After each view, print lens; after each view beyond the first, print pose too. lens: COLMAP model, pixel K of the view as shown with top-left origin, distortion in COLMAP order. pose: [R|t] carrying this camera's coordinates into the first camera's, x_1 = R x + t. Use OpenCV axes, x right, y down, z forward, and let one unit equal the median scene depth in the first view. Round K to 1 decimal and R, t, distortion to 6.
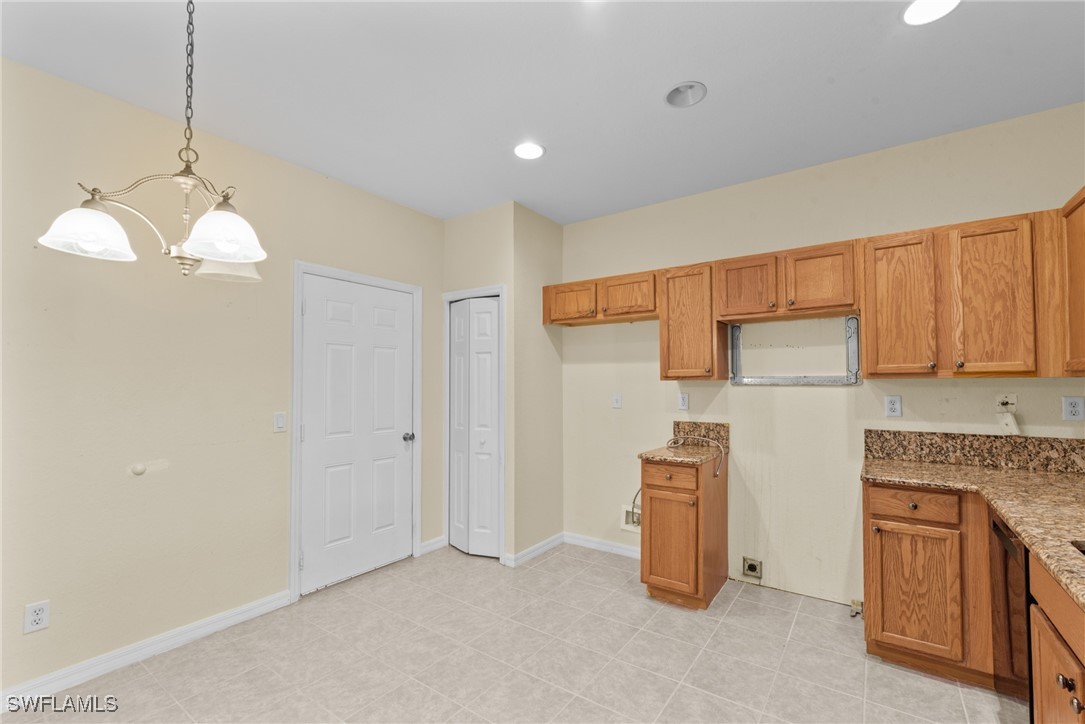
lens RADIAL K [[473.8, 0, 543.7], [0, 473.8, 368.0], [0, 0, 1]] dist [-0.004218, -0.000730]
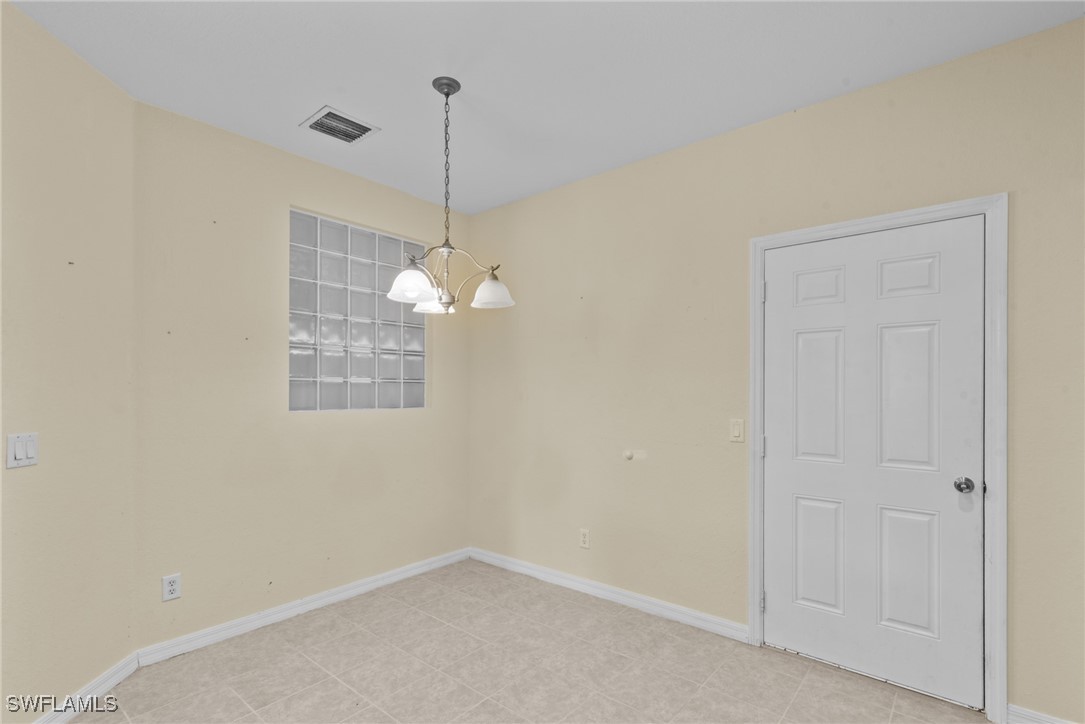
lens RADIAL K [[504.8, 0, 558.9], [0, 504.8, 390.4], [0, 0, 1]] dist [0.000914, 0.000801]
pose [[-0.076948, 0.000309, -0.997035, 0.415699], [0.032221, 0.999478, -0.002177, 0.032184], [0.996514, -0.032293, -0.076918, 0.766521]]
